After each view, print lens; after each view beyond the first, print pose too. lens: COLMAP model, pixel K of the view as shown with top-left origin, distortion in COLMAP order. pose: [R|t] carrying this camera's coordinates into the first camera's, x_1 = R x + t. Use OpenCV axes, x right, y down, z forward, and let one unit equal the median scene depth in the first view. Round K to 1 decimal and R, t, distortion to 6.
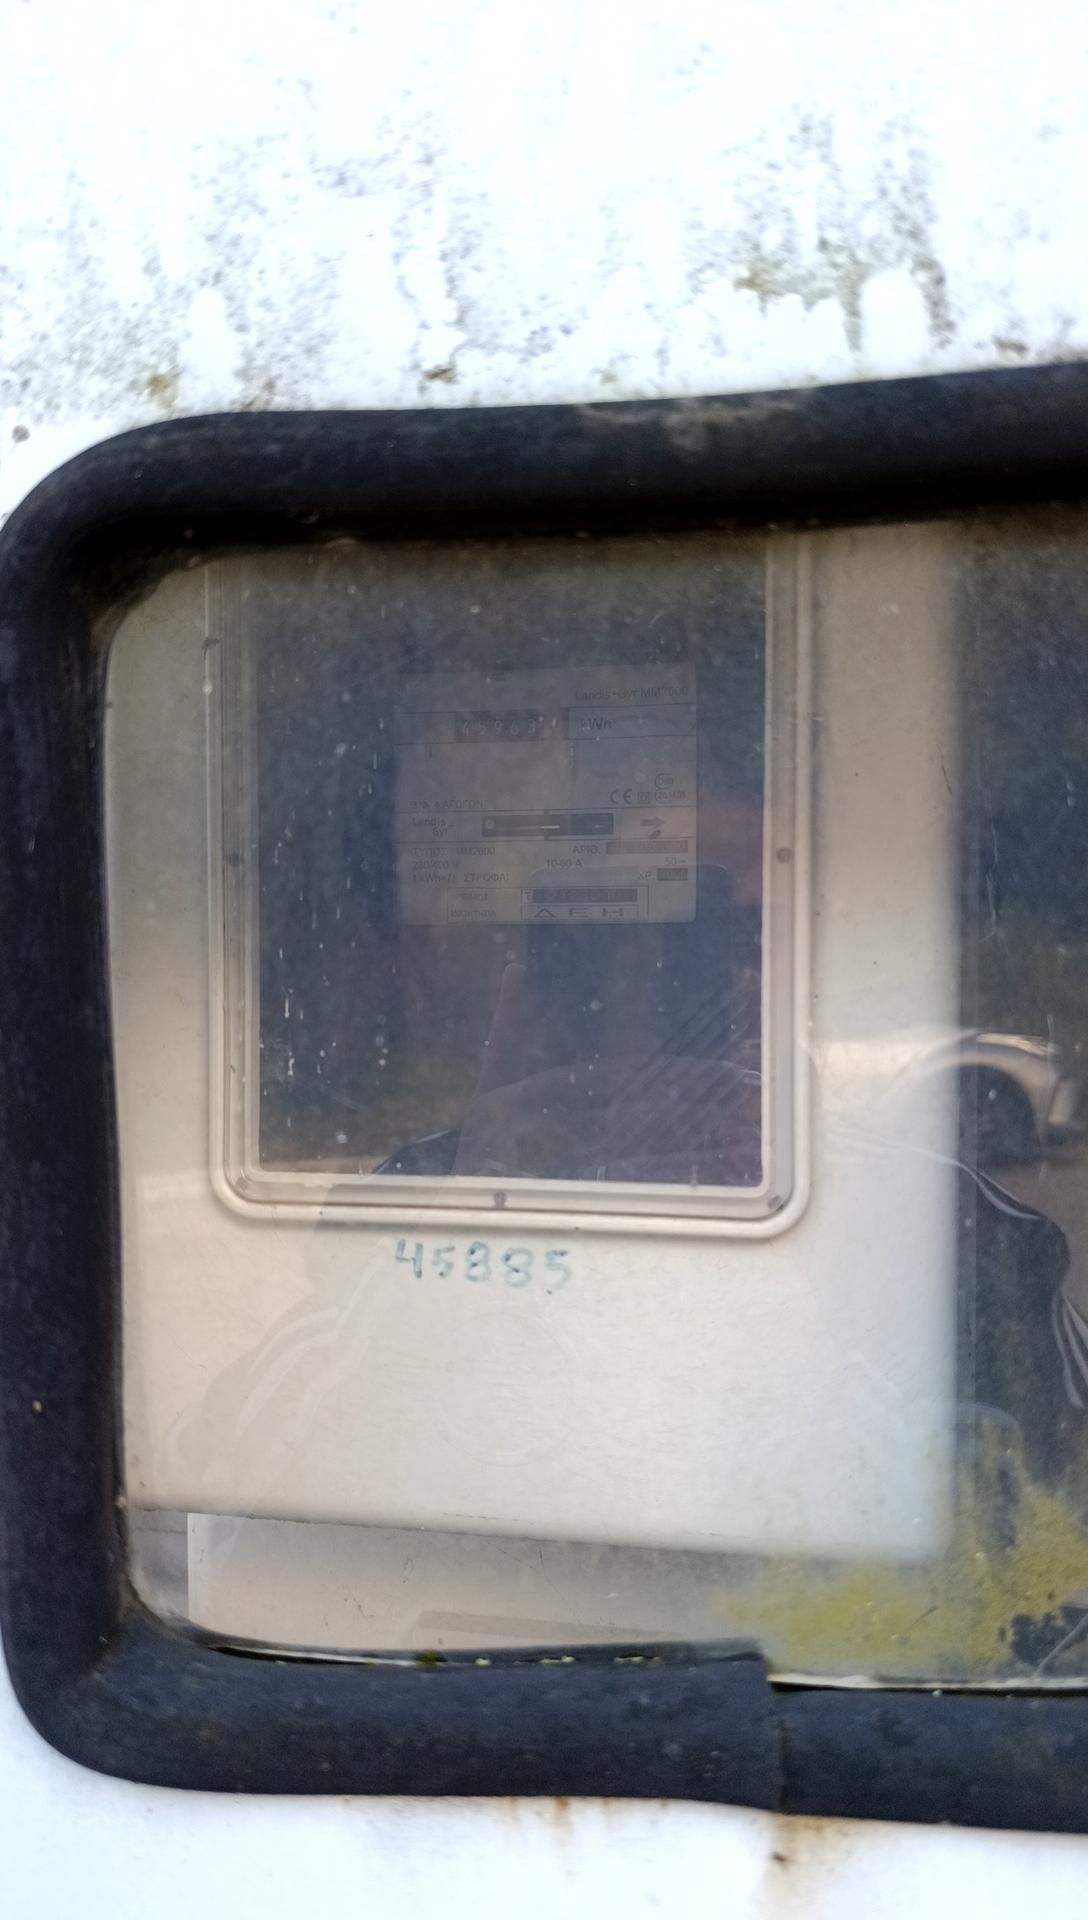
lens RADIAL K [[1346.6, 0, 544.0], [0, 1346.6, 960.0], [0, 0, 1]] dist [0.006526, -0.032441]
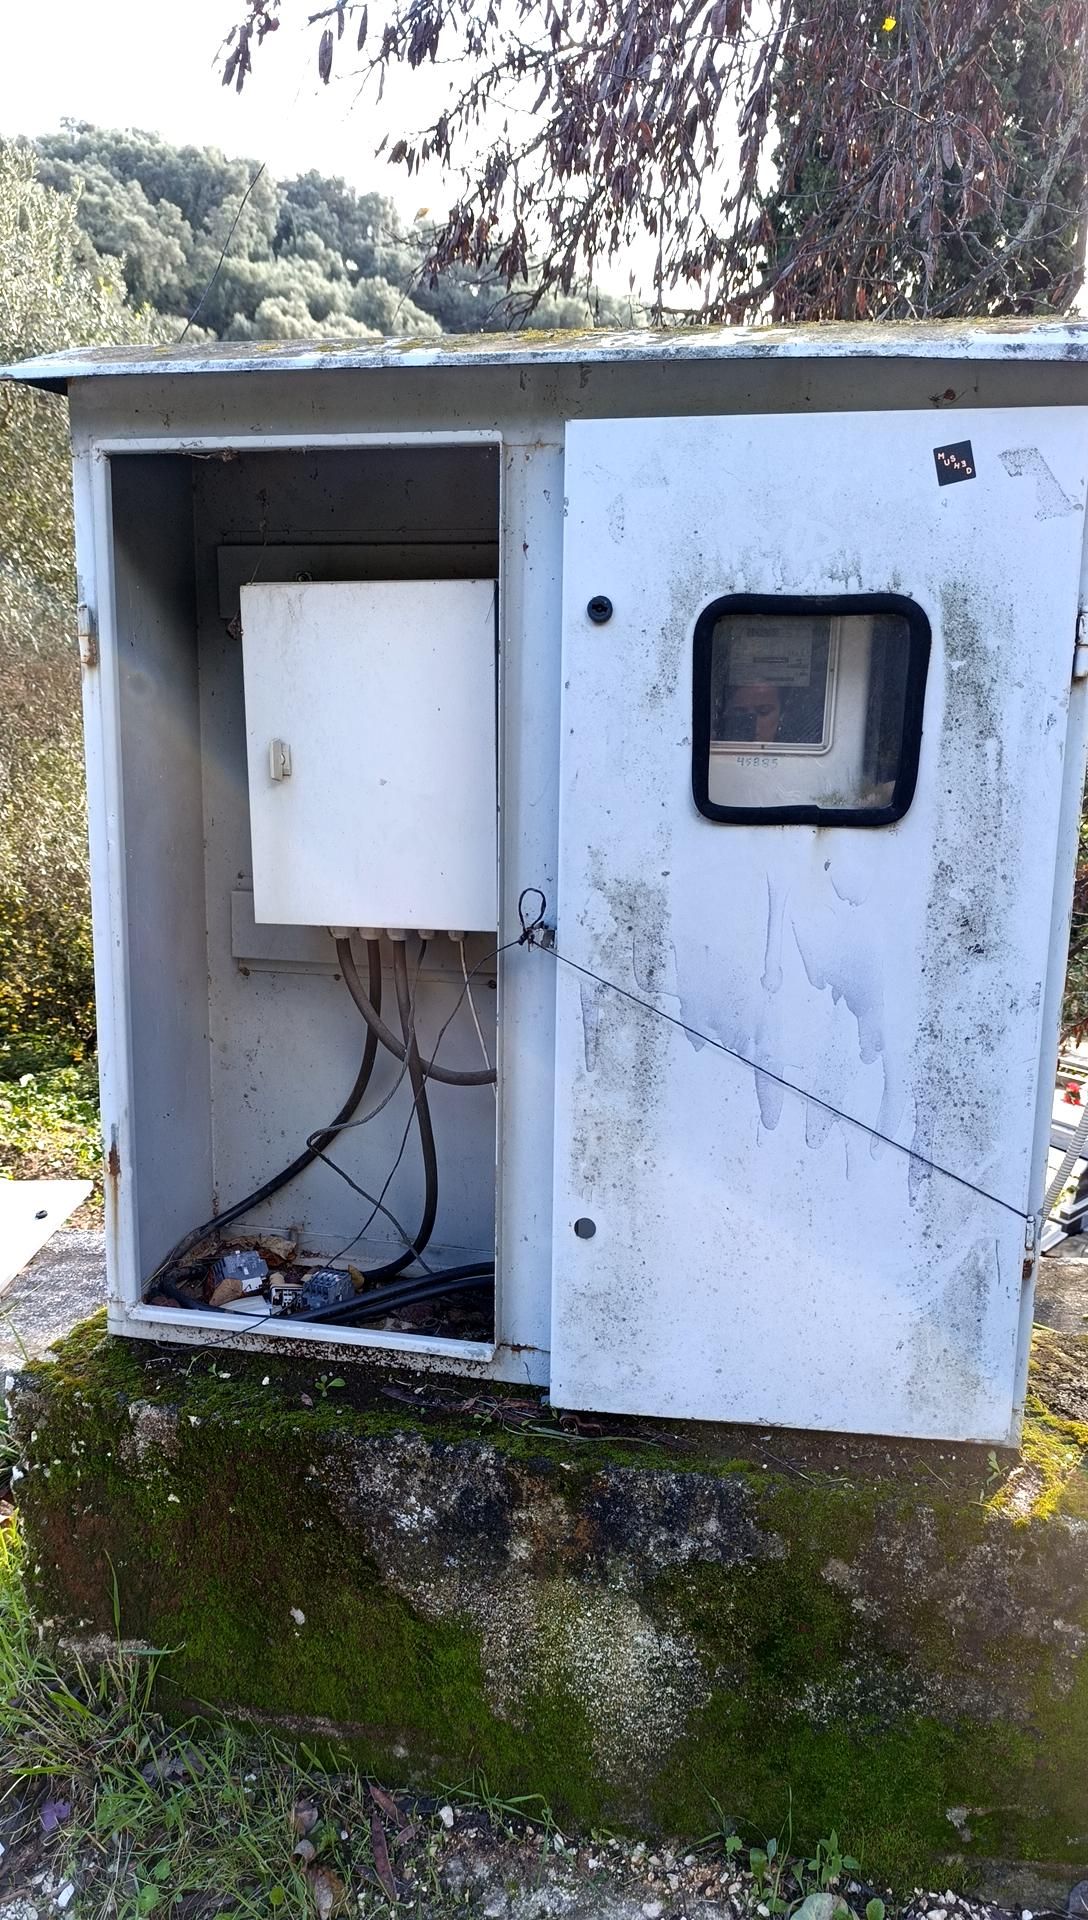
lens RADIAL K [[1346.6, 0, 544.0], [0, 1346.6, 960.0], [0, 0, 1]] dist [0.006526, -0.032441]
pose [[0.998779, 0.033206, -0.036567, -0.869104], [-0.027468, 0.988672, 0.147556, 0.362675], [0.041053, -0.146372, 0.988377, -5.377322]]
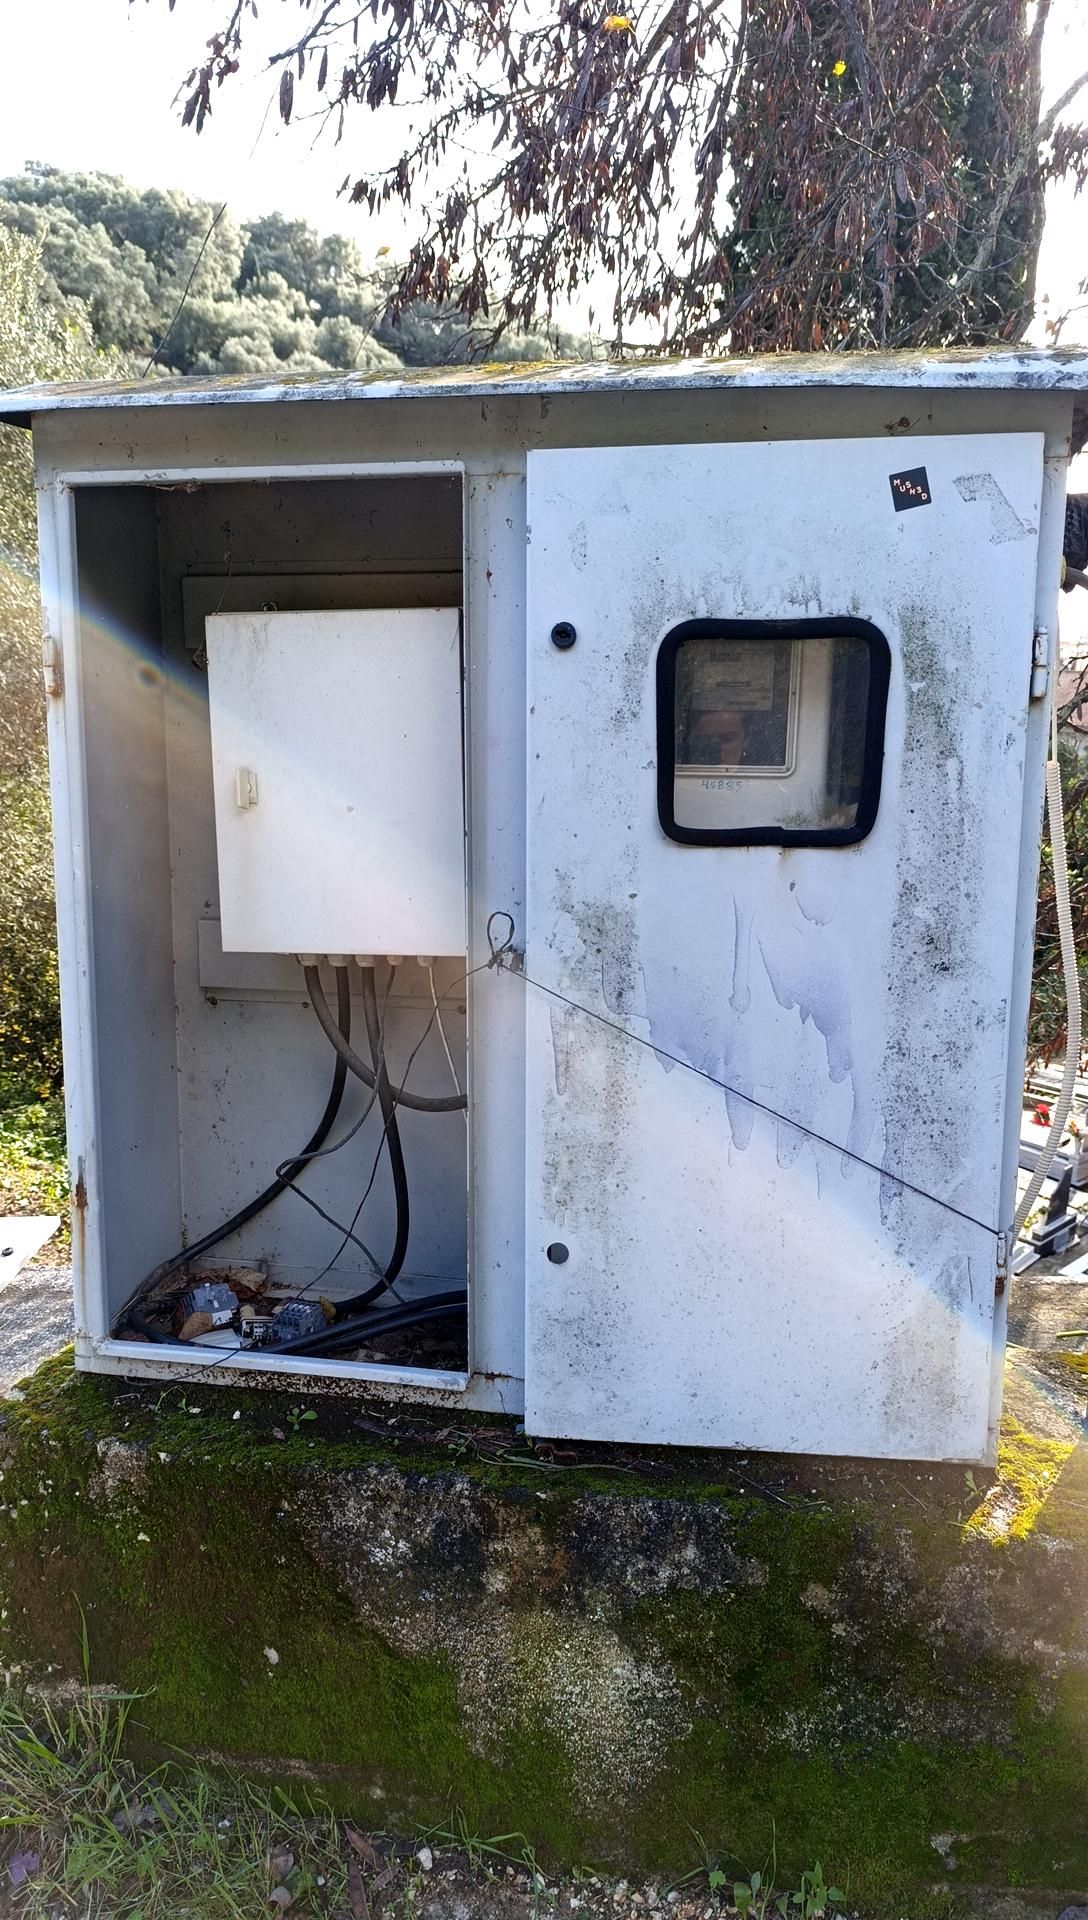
lens RADIAL K [[1346.6, 0, 544.0], [0, 1346.6, 960.0], [0, 0, 1]] dist [0.006526, -0.032441]
pose [[0.999679, 0.019098, -0.016650, -0.850732], [-0.016992, 0.992802, 0.118553, 0.431985], [0.018794, -0.118232, 0.992808, -5.390336]]
